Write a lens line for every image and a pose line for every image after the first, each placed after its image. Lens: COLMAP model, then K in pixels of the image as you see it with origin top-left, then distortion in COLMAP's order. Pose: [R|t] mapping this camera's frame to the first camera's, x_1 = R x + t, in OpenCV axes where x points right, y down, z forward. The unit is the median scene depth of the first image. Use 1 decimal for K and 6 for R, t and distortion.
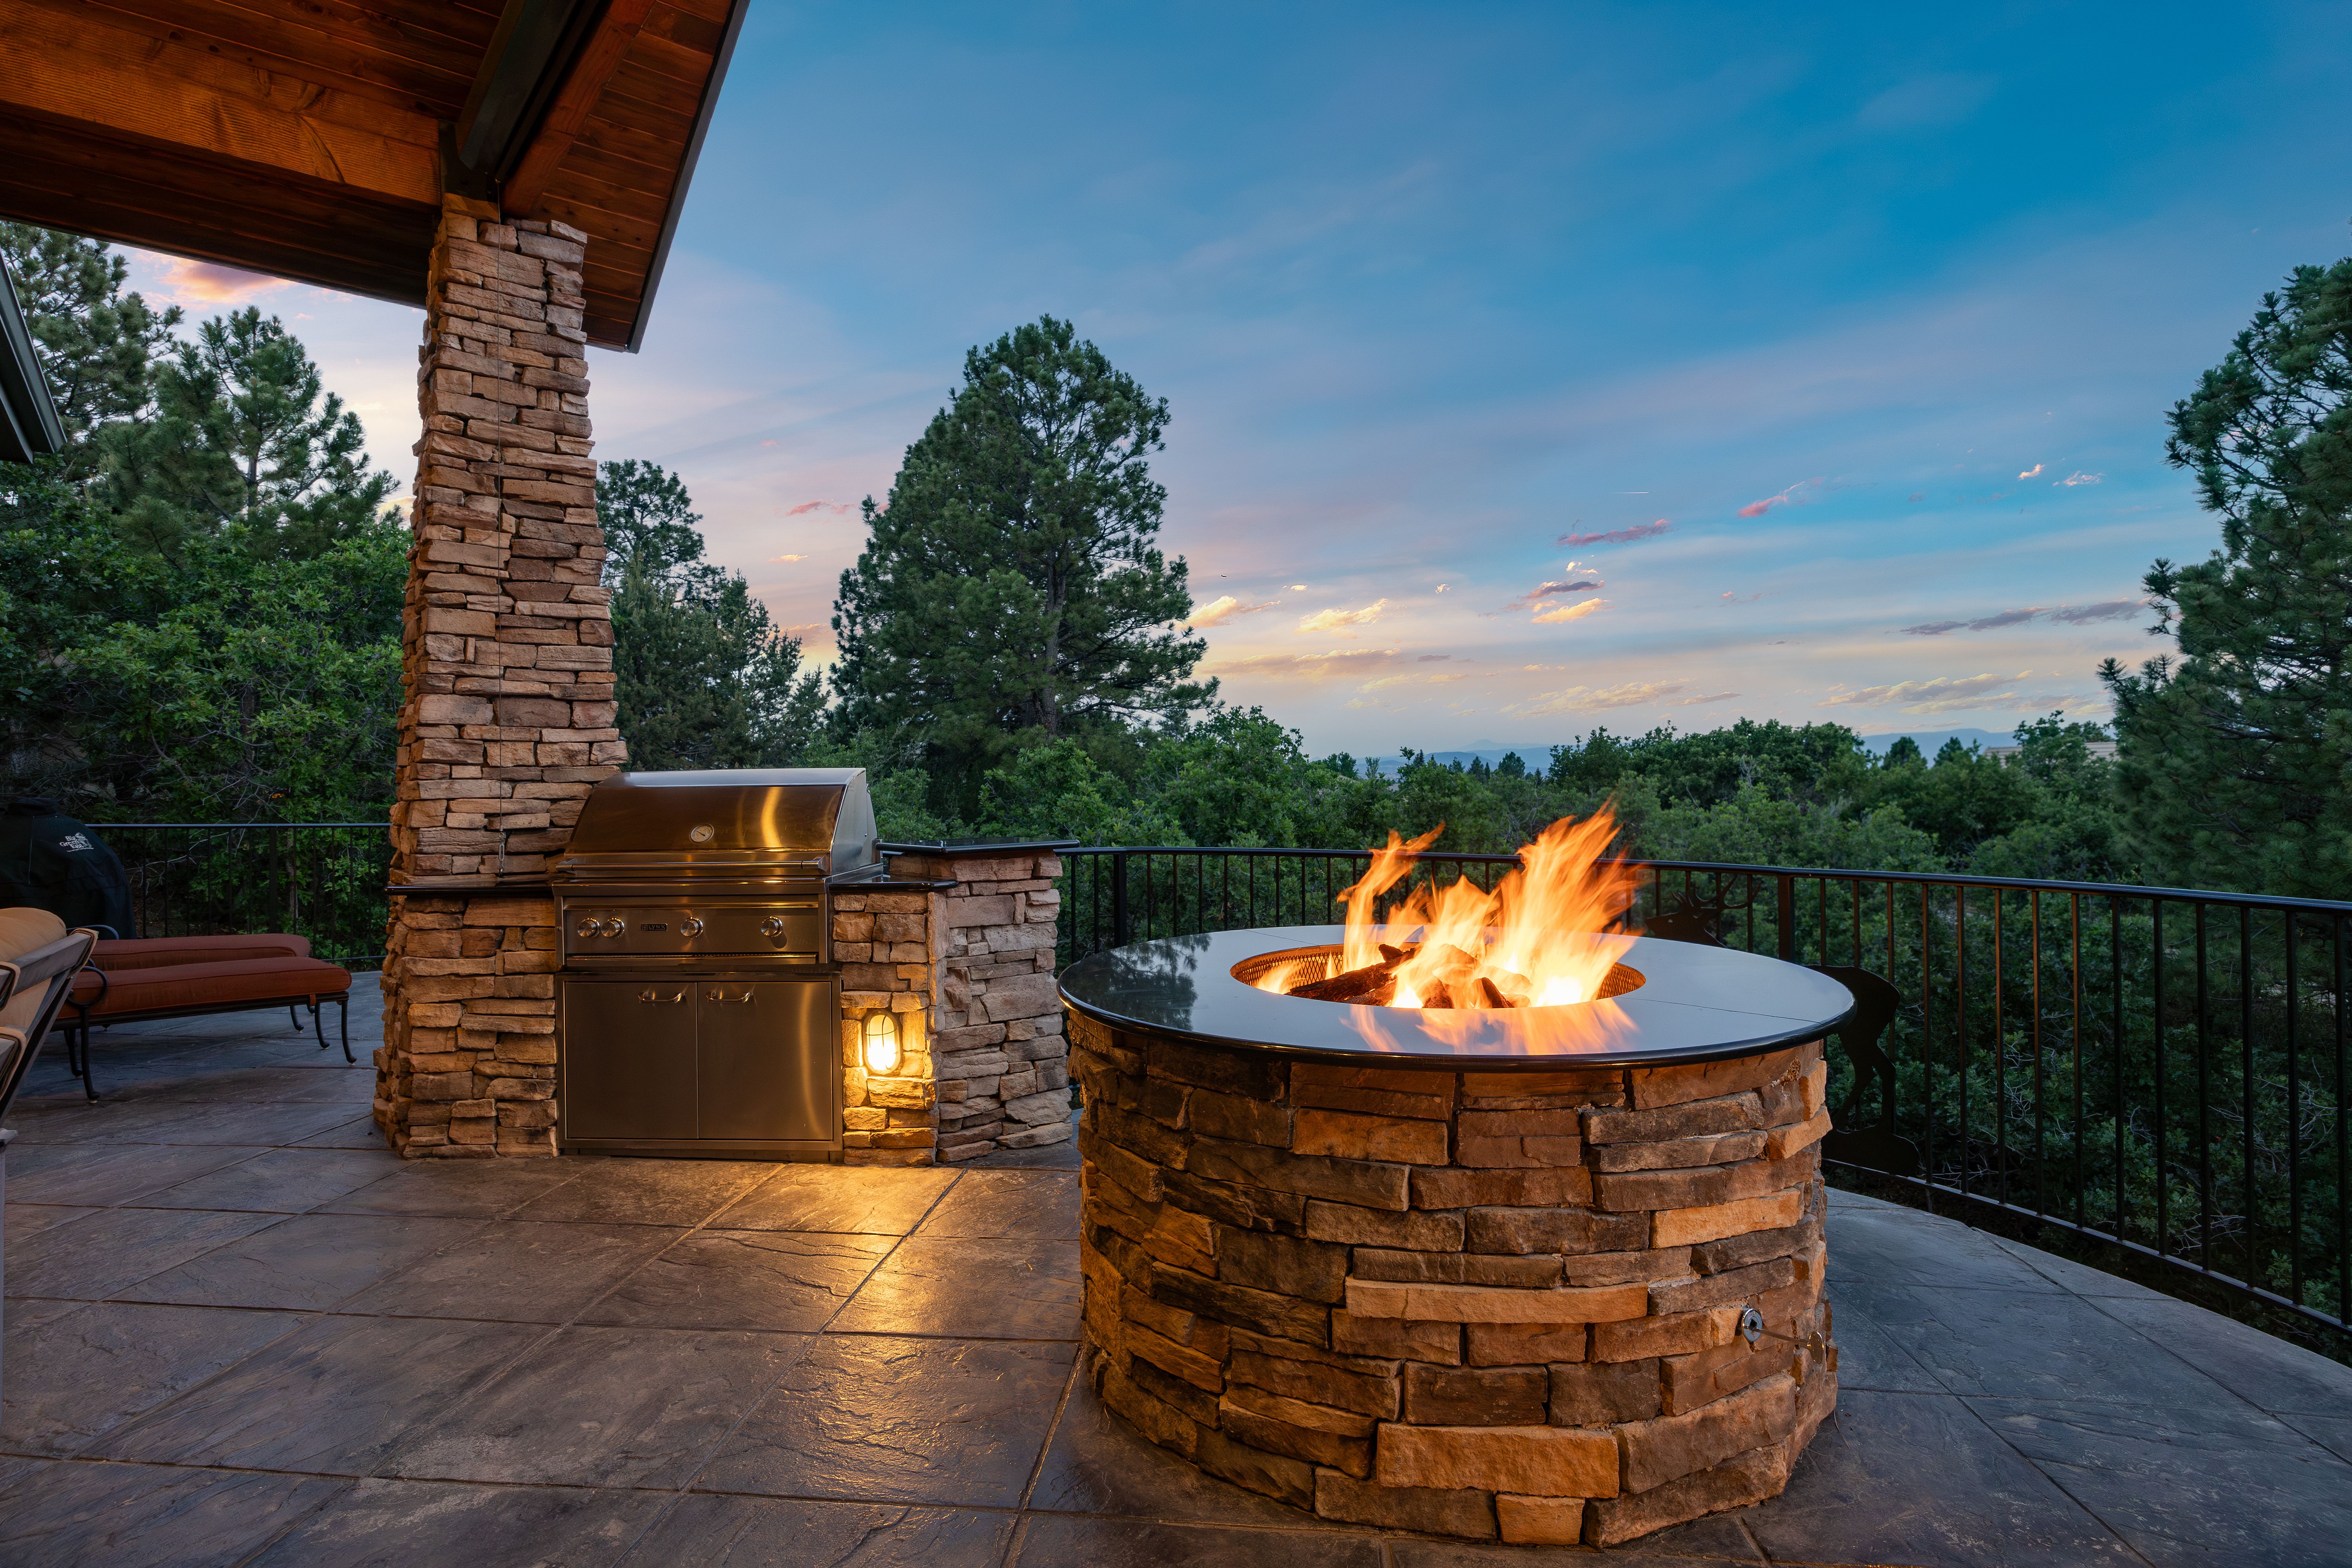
lens RADIAL K [[1210.5, 0, 1189.0], [0, 1210.5, 781.0], [0, 0, 1]] dist [-0.012187, 0.000296]
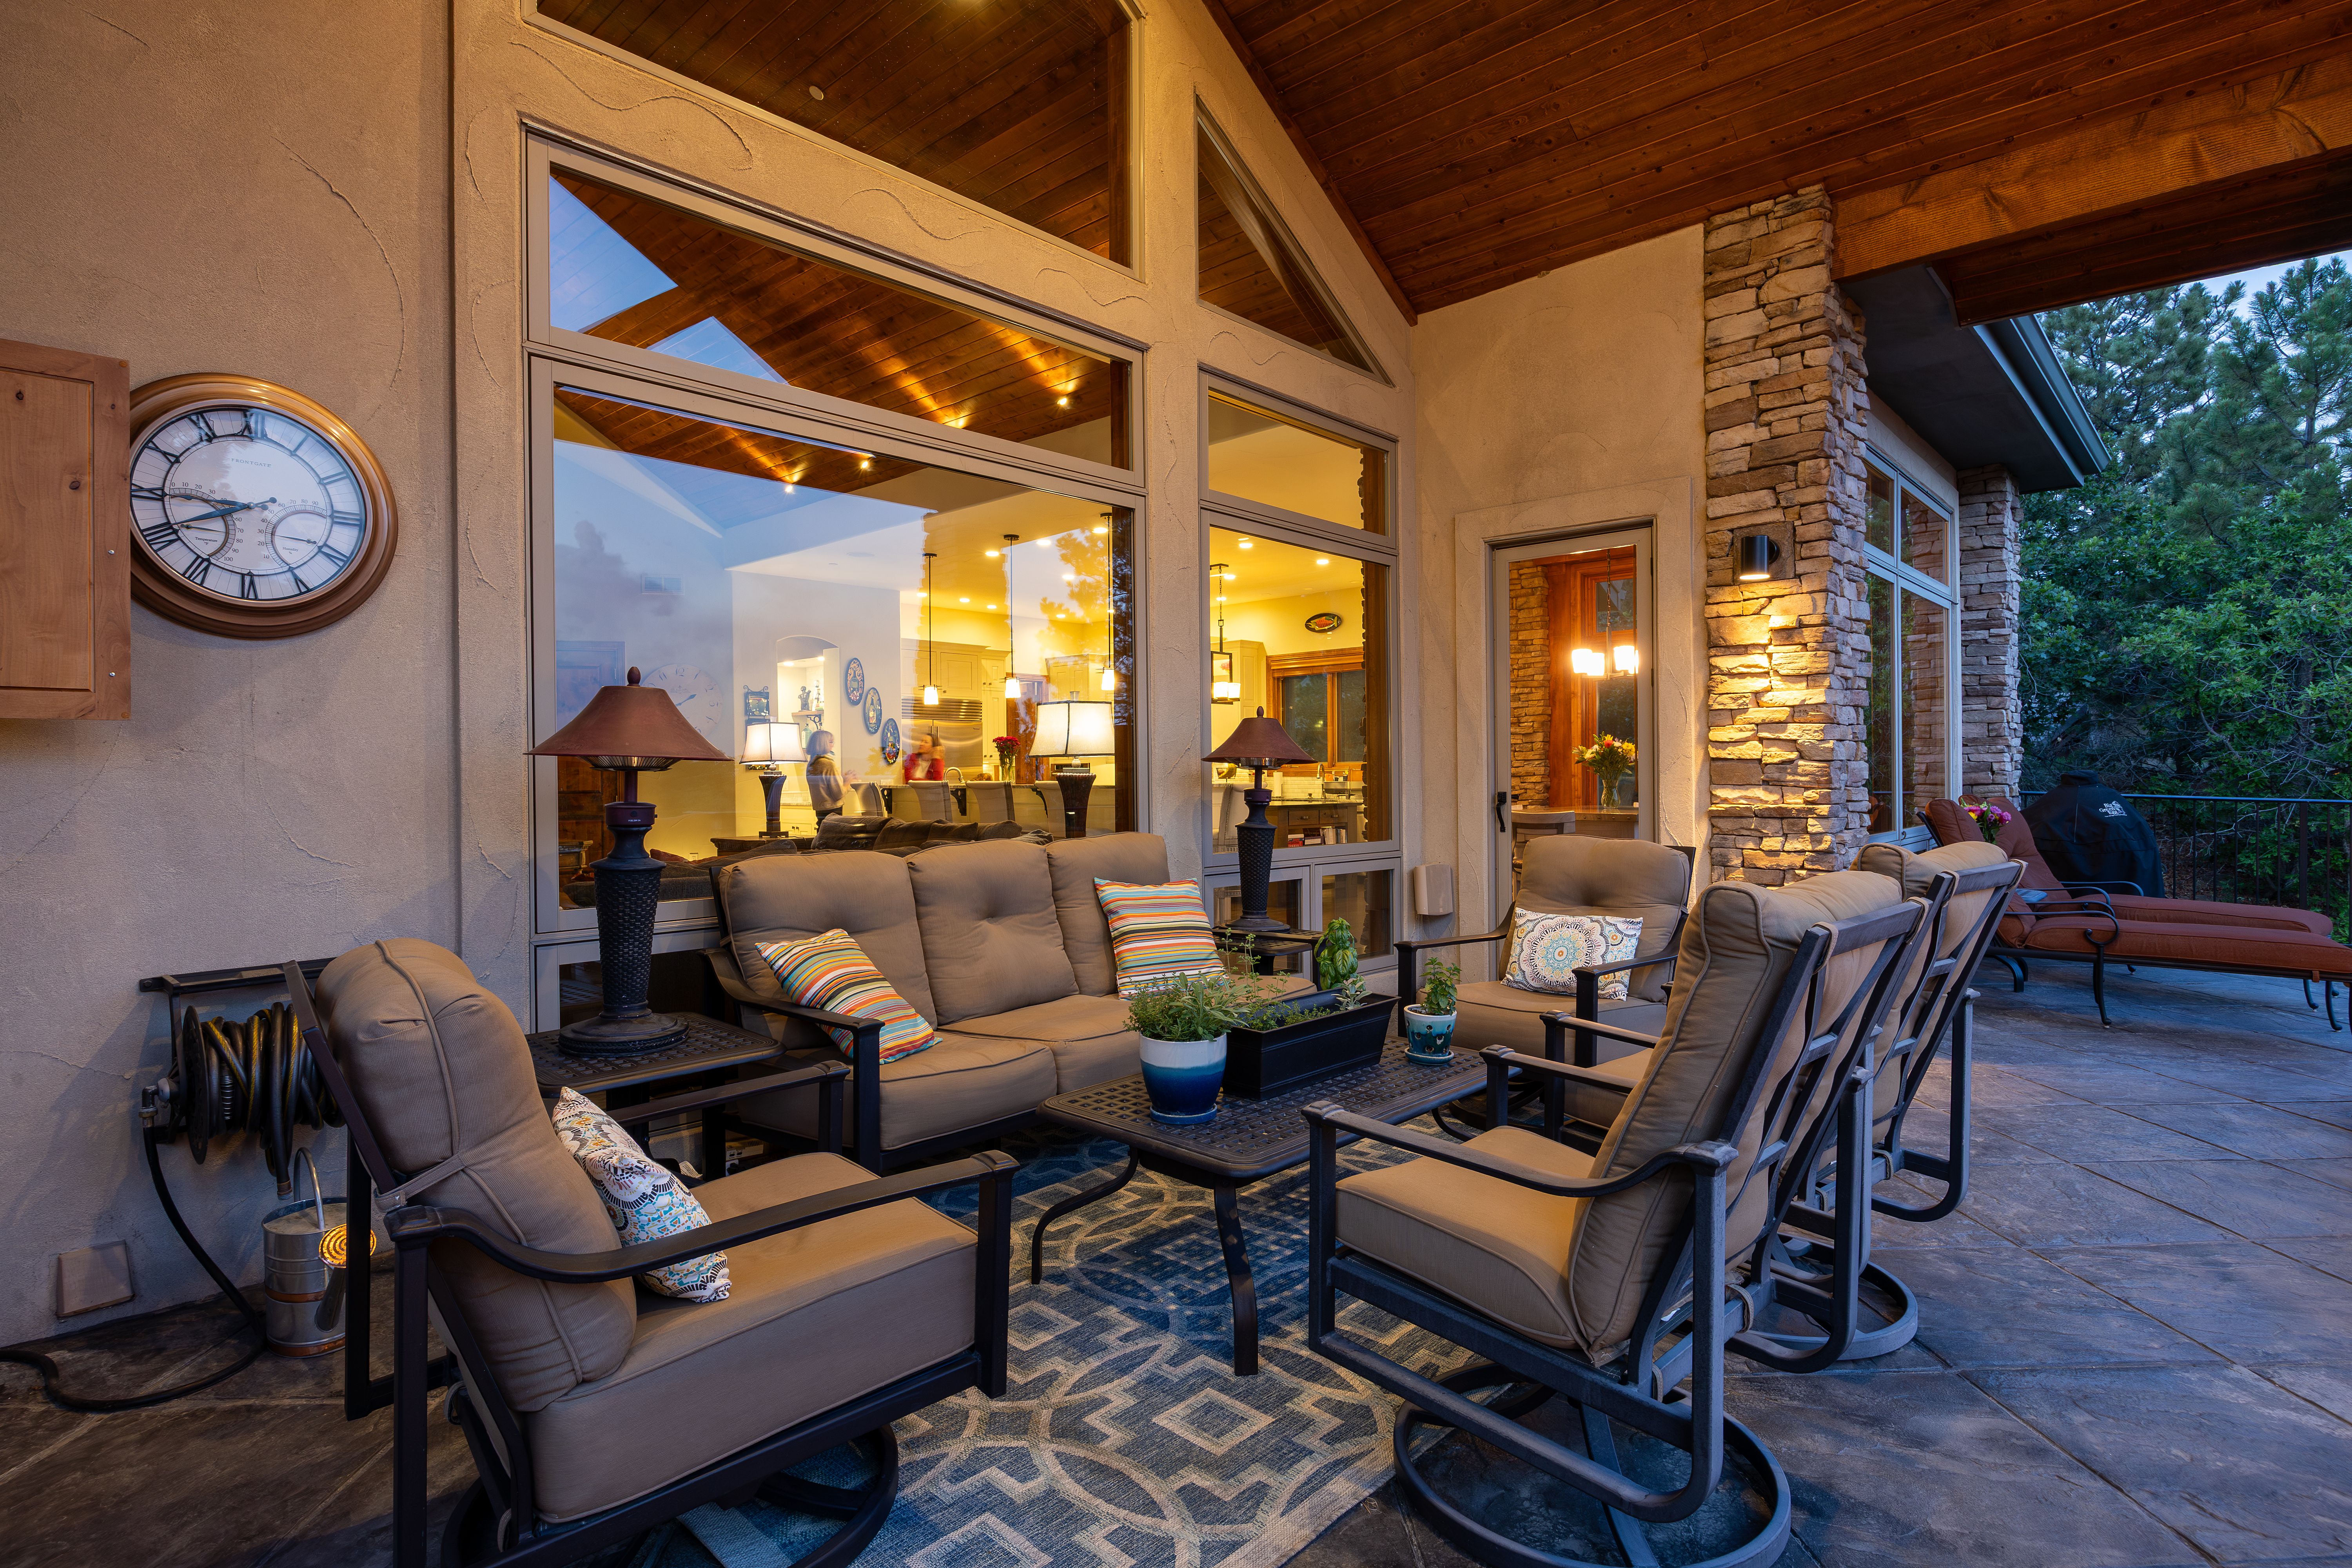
lens RADIAL K [[1210.5, 0, 1181.7], [0, 1210.5, 776.5], [0, 0, 1]] dist [-0.012187, 0.000296]
pose [[0.138063, 0.011972, -0.990351, 0.054104], [0.004801, 0.999907, 0.012757, 0.000409], [0.990412, -0.006516, 0.137993, -0.027637]]
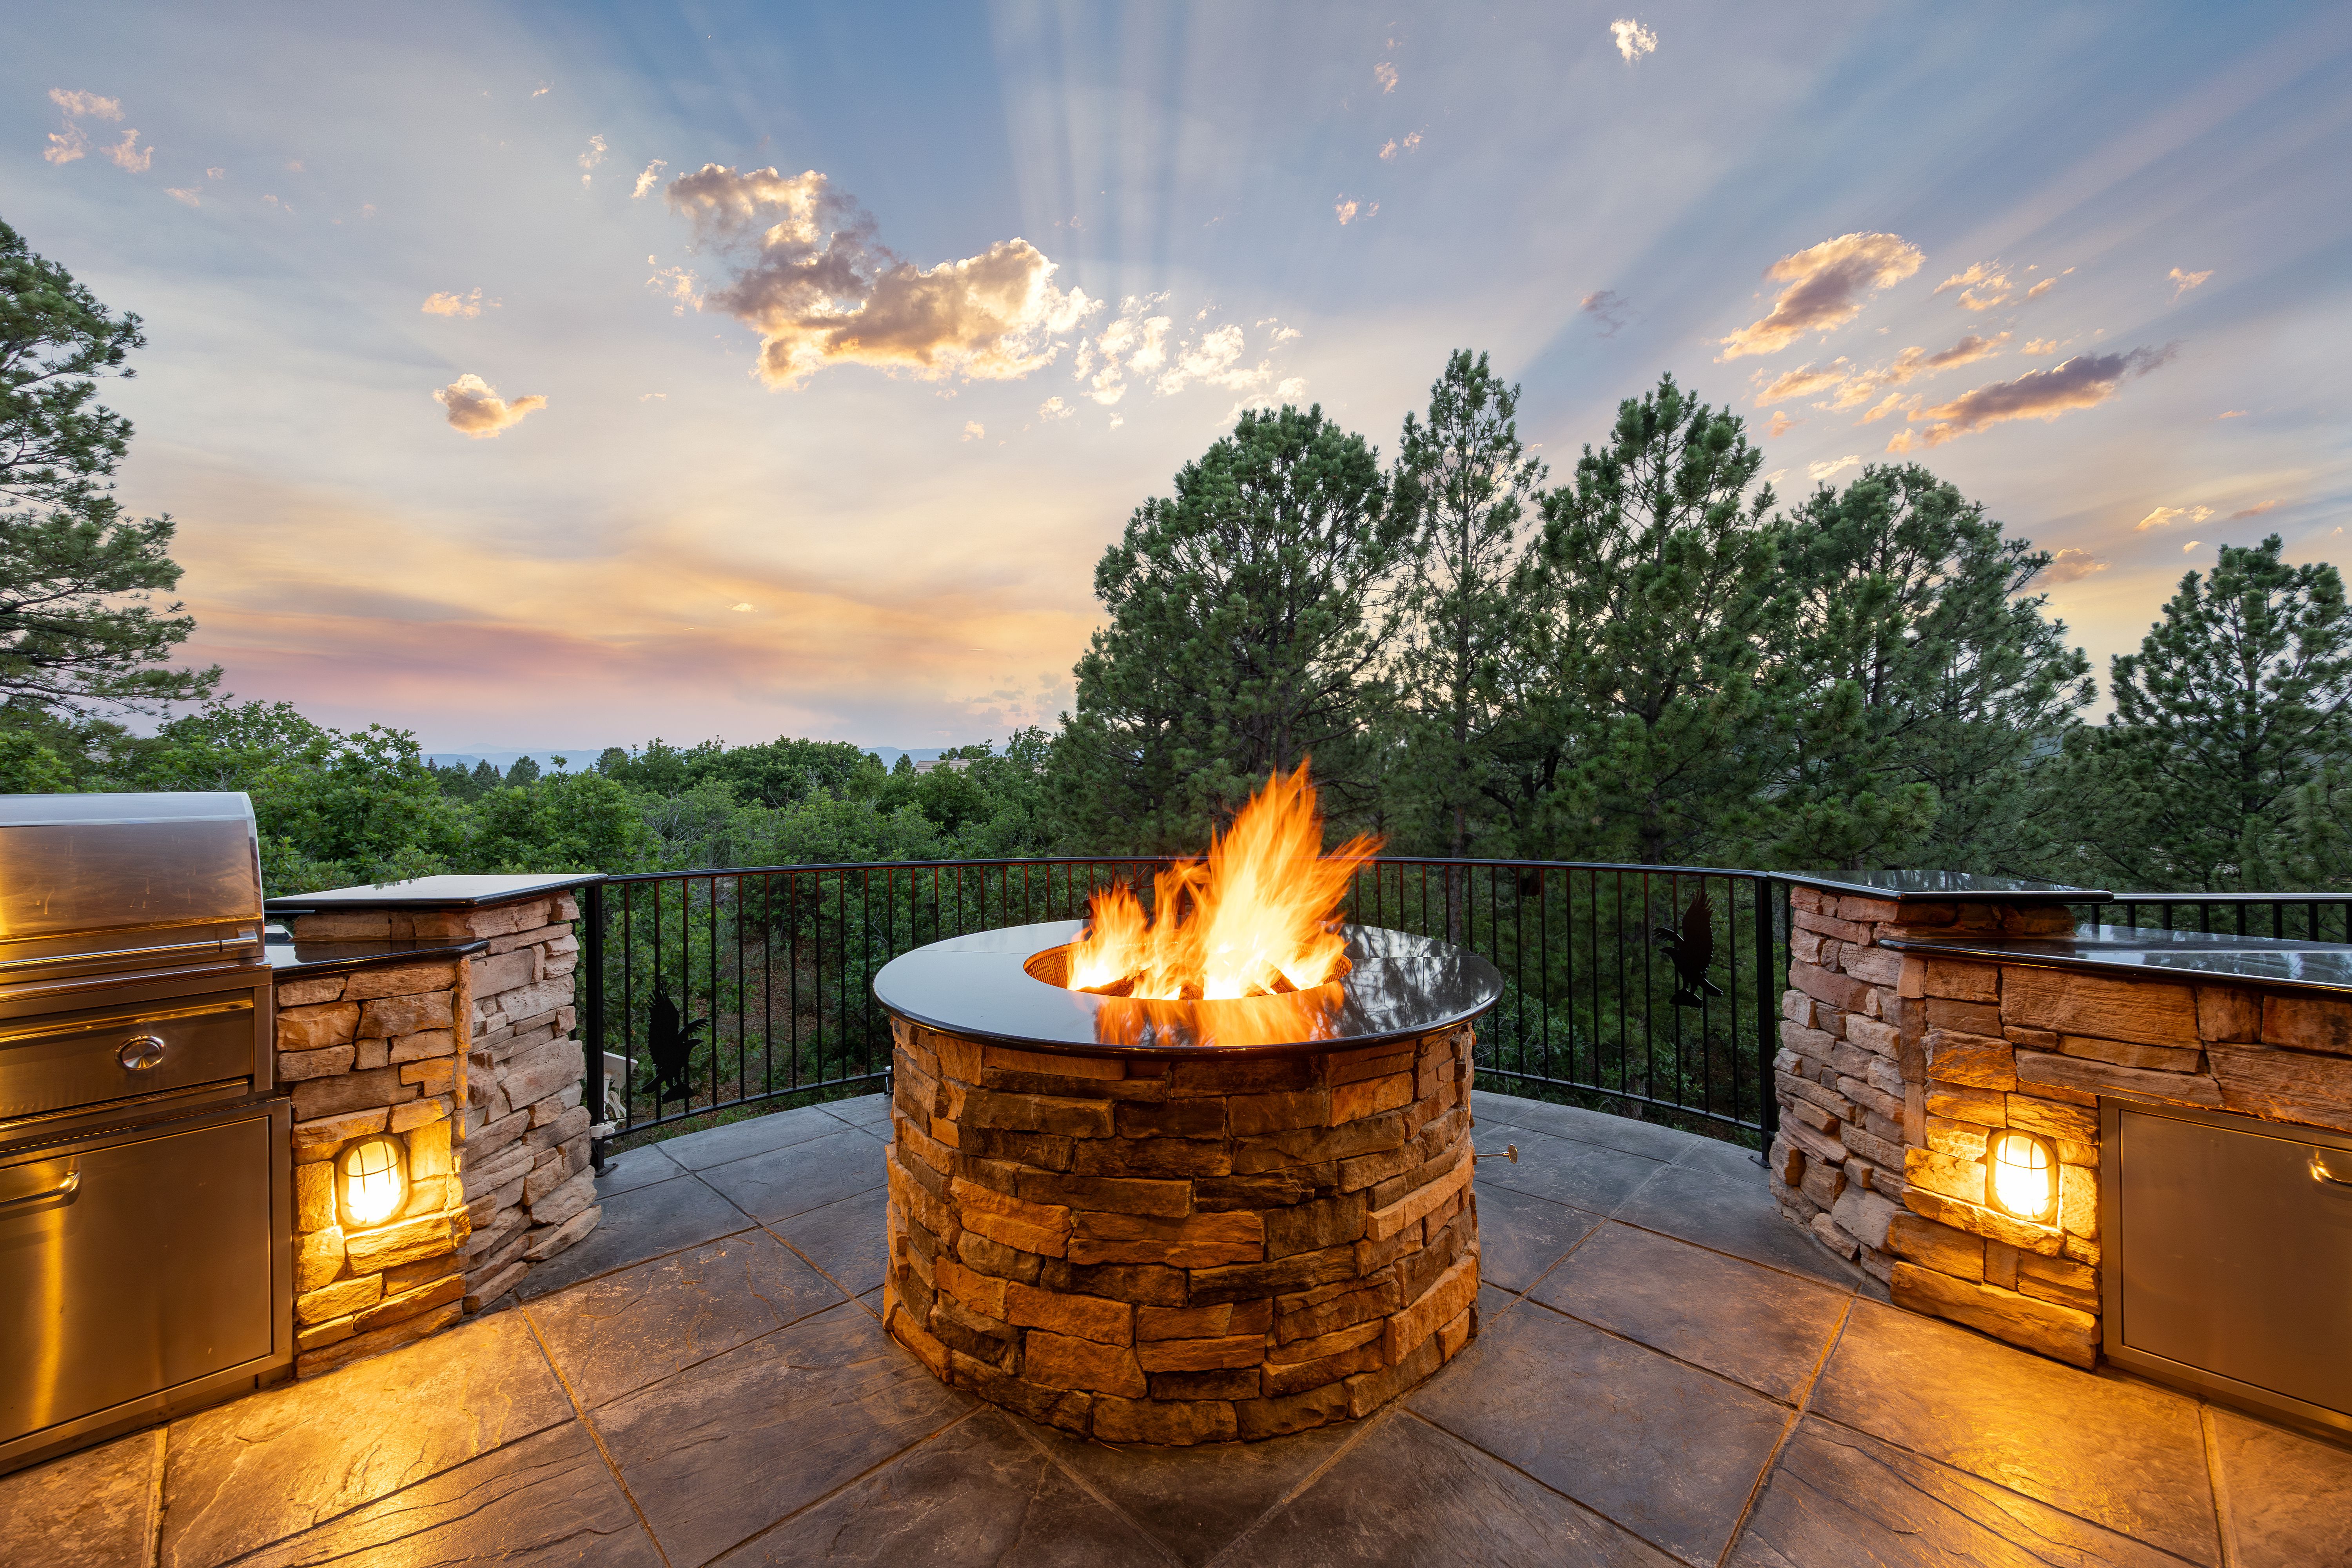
lens RADIAL K [[936.4, 0, 1183.3], [0, 936.4, 780.6], [0, 0, 1]] dist [0.004606, -0.000264]
pose [[0.622268, 0.003037, 0.782799, -0.075879], [-0.001853, 0.999995, -0.002407, -0.003587], [-0.782802, 0.000047, 0.622270, 0.054992]]
